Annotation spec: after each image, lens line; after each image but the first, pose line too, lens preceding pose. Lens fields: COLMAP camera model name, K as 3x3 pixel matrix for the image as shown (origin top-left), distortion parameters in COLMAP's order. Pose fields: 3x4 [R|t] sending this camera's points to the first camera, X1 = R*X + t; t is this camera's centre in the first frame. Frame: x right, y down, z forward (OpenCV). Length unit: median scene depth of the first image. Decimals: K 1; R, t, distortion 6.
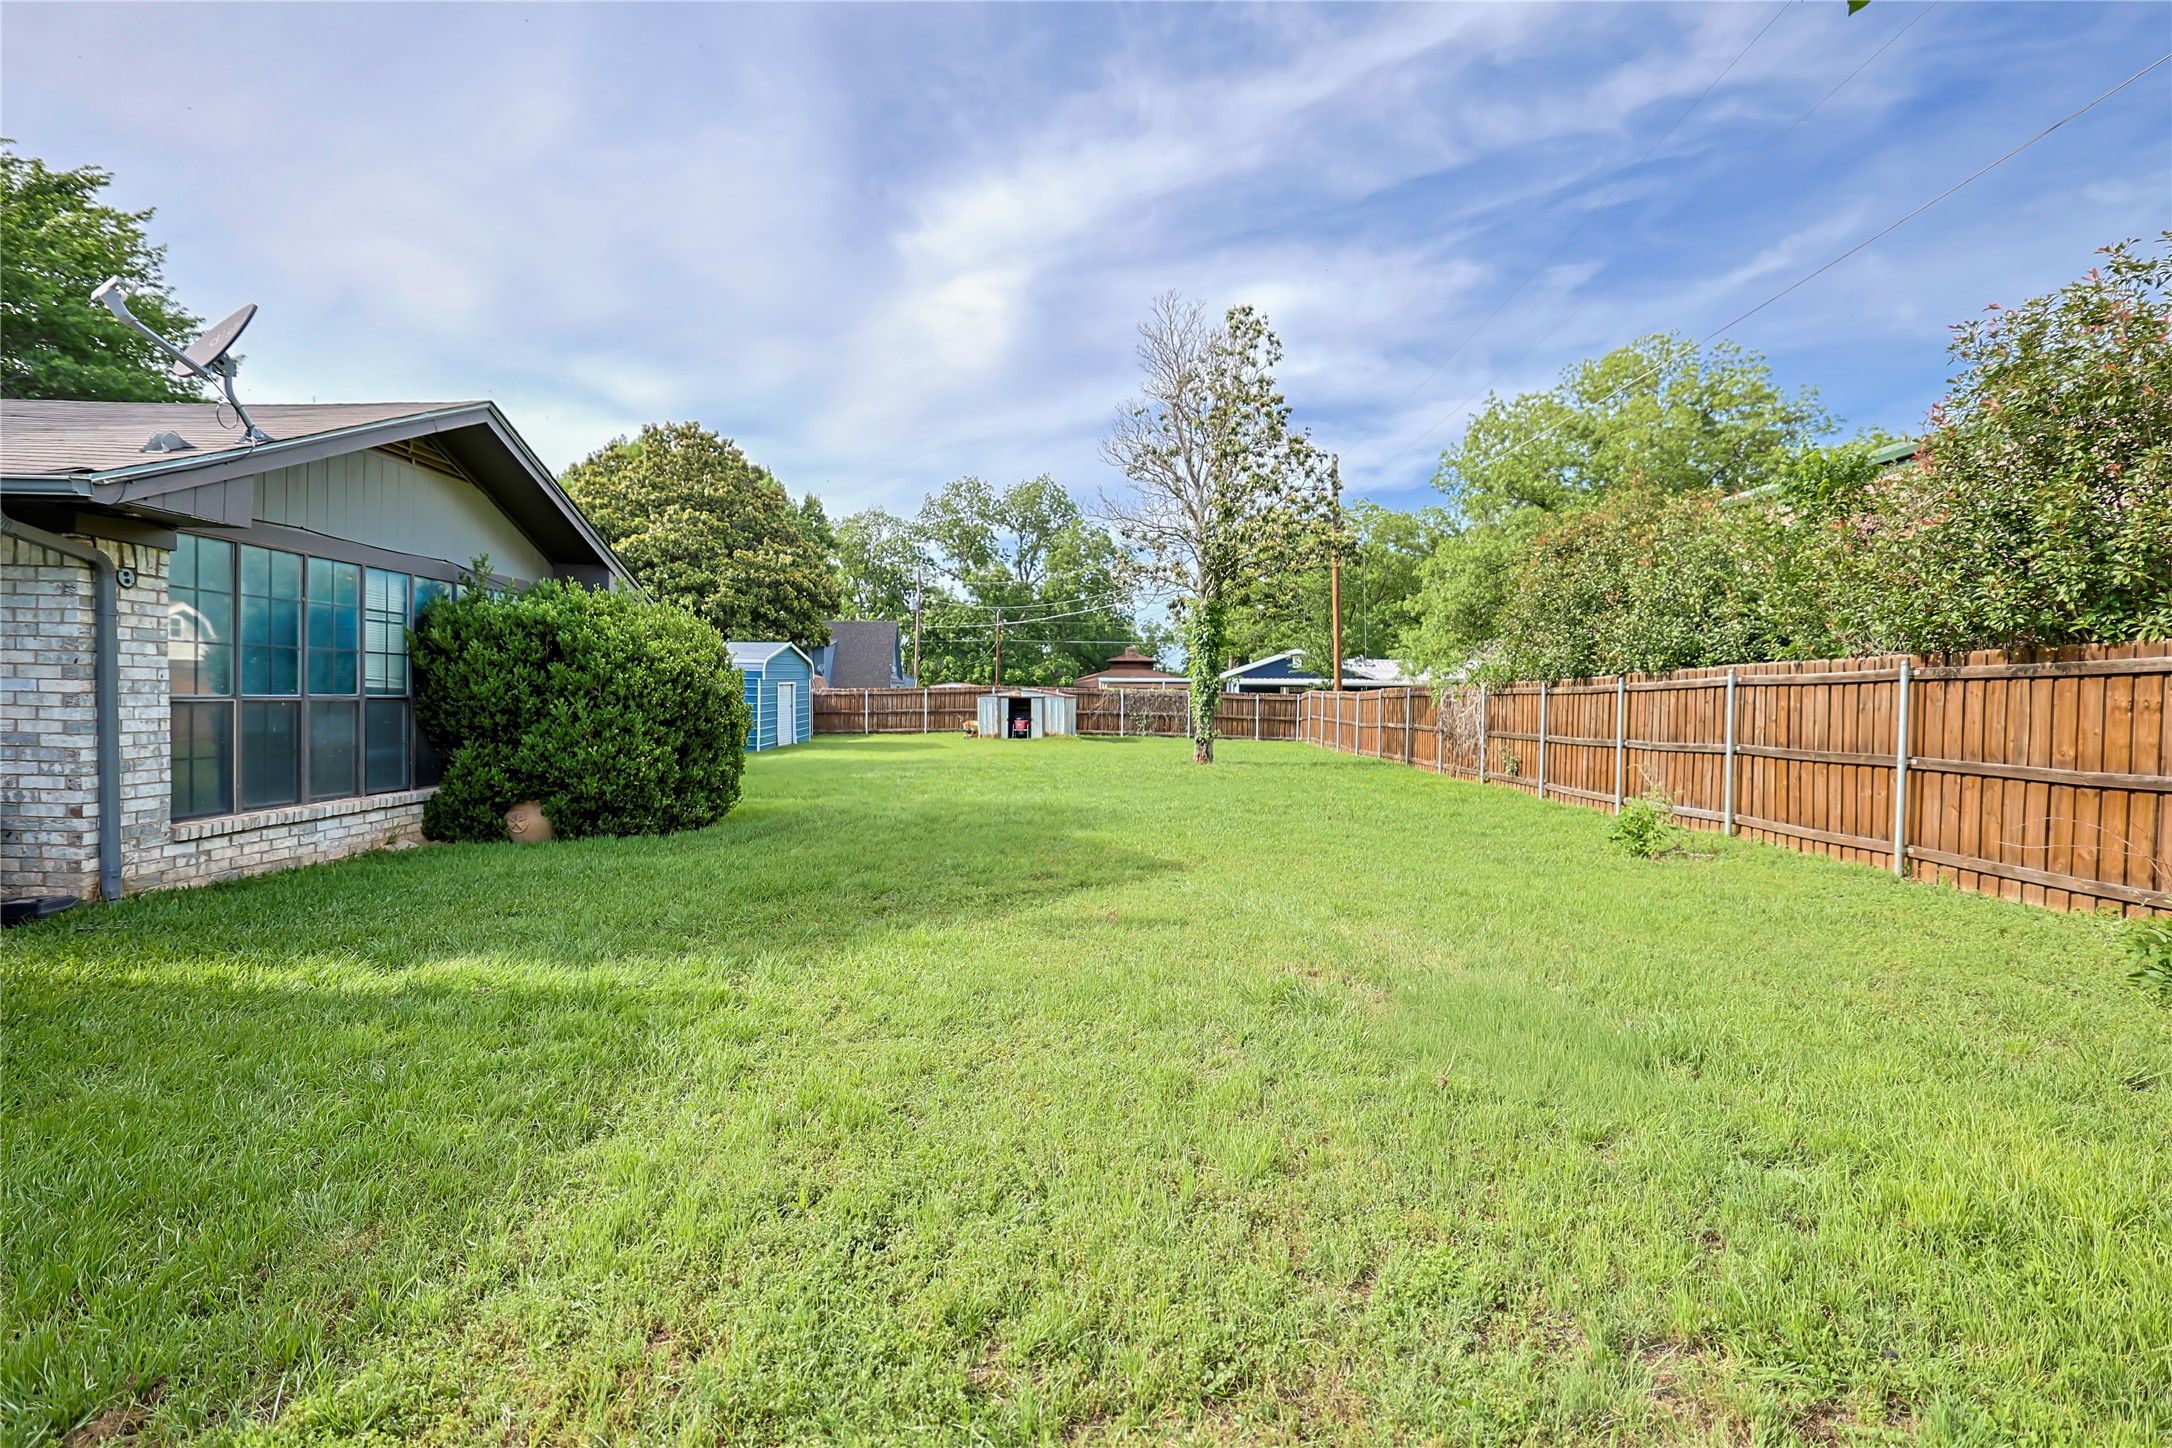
lens RADIAL K [[997.3, 0, 1086.0], [0, 997.3, 724.0], [0, 0, 1]] dist [0.000334, 0.000091]
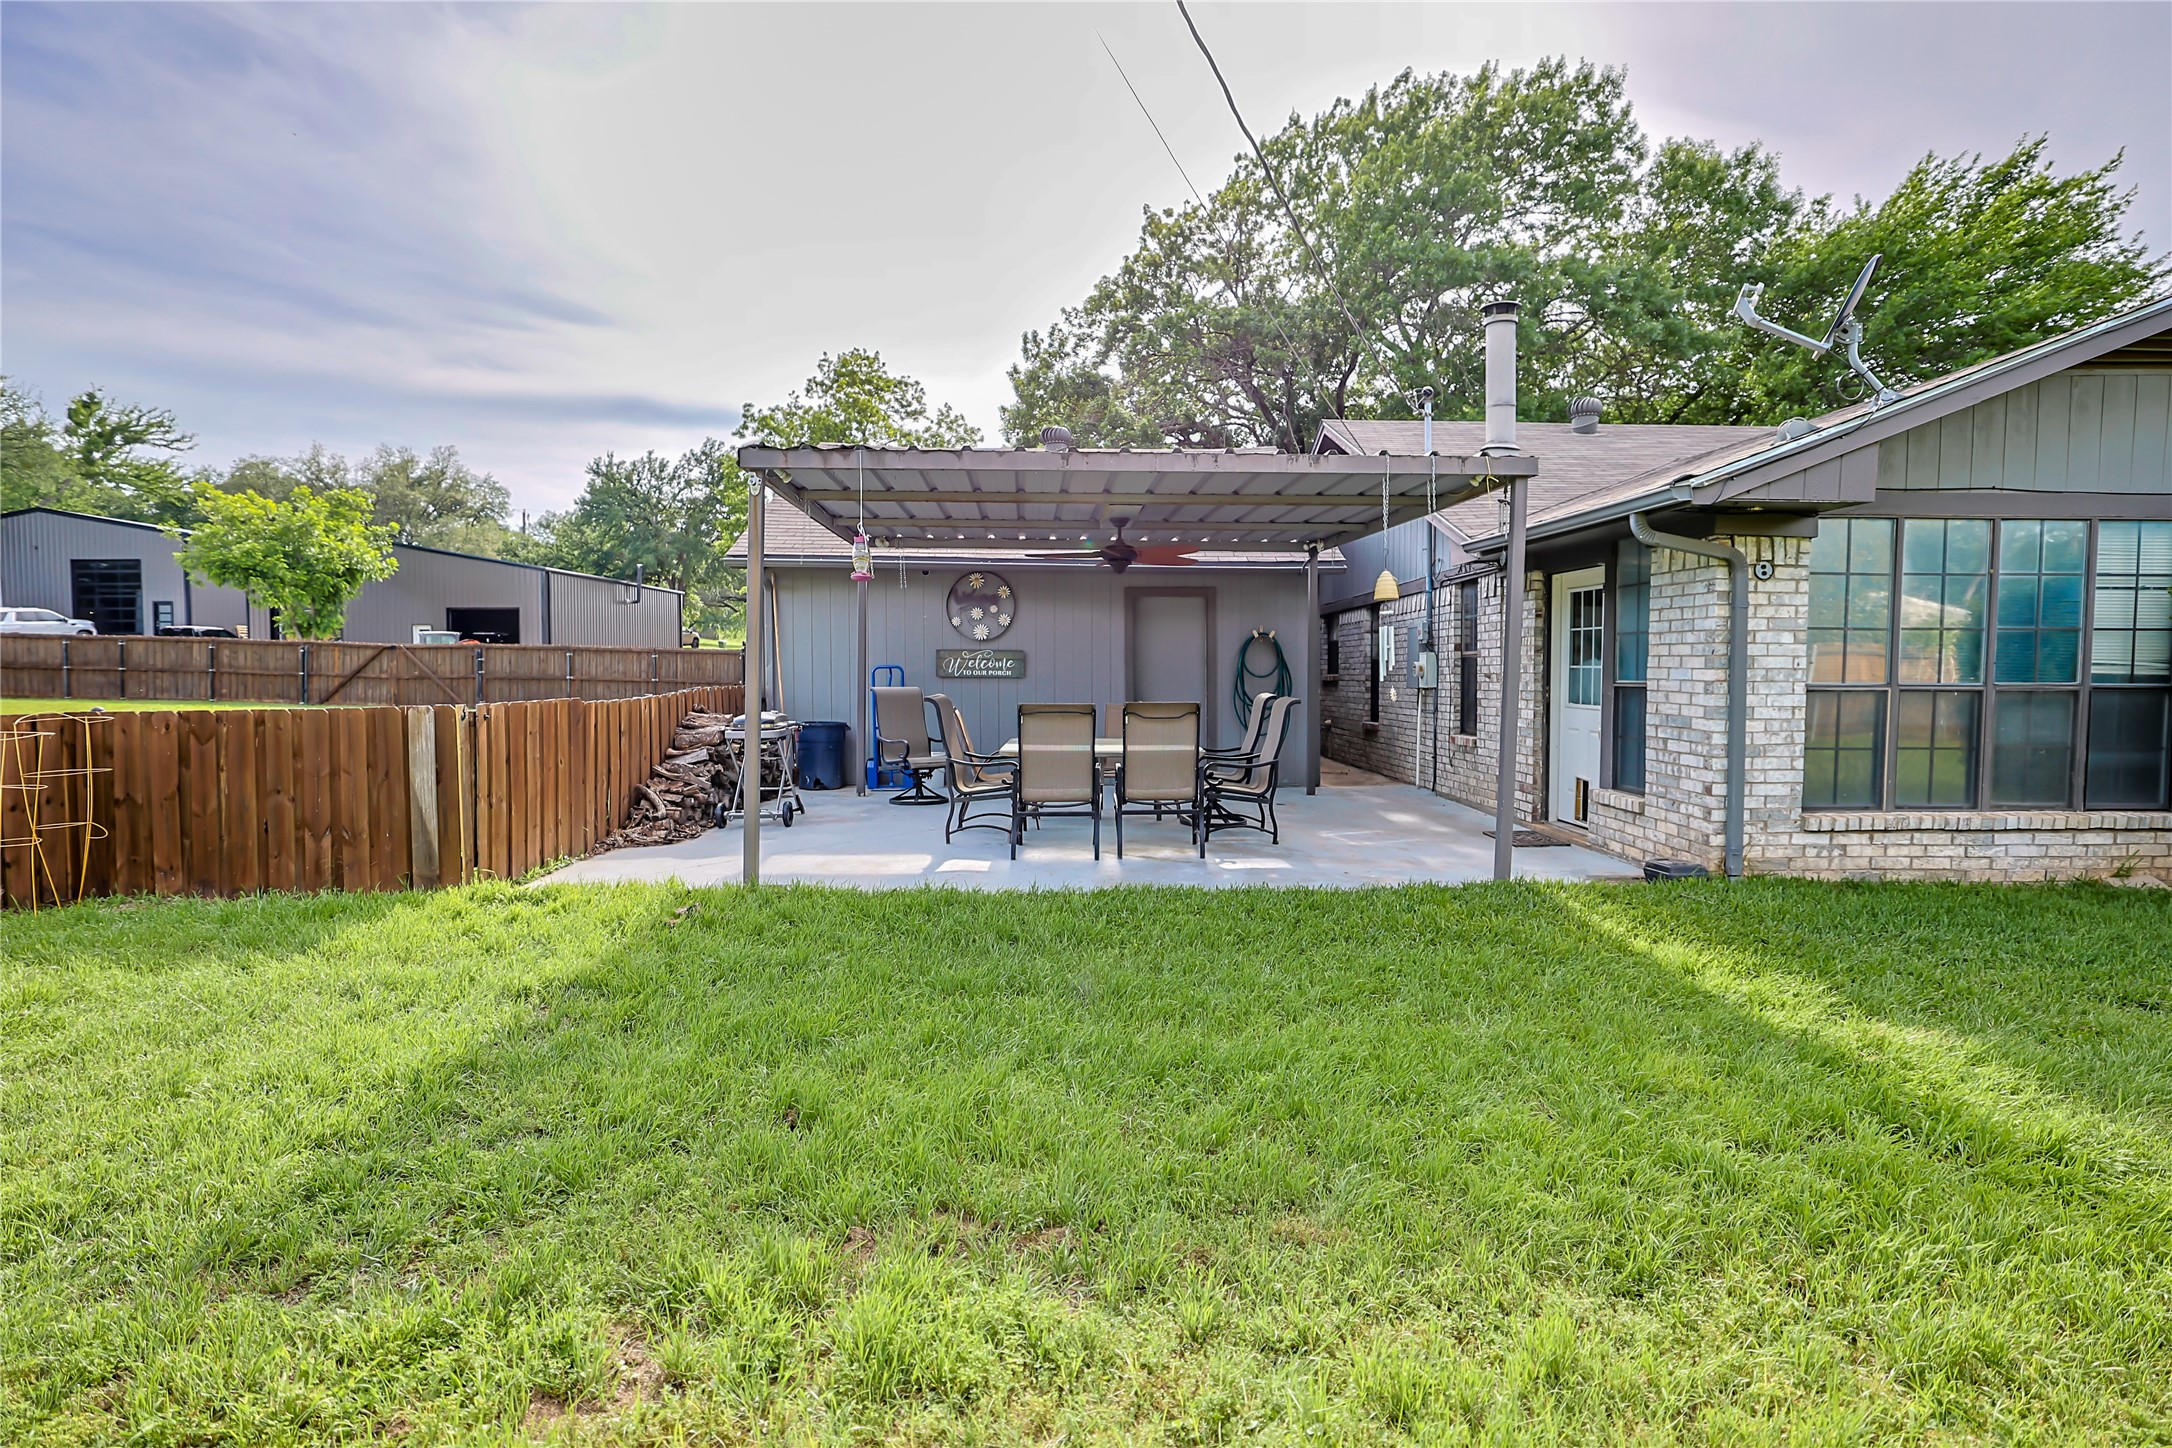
lens RADIAL K [[1053.4, 0, 1086.0], [0, 1053.4, 724.0], [0, 0, 1]] dist [-0.000570, 0.000351]
pose [[0.057898, 0.040139, -0.997515, 0.091821], [-0.030025, 0.998809, 0.038449, -0.007337], [0.997871, 0.027725, 0.059034, 0.224080]]
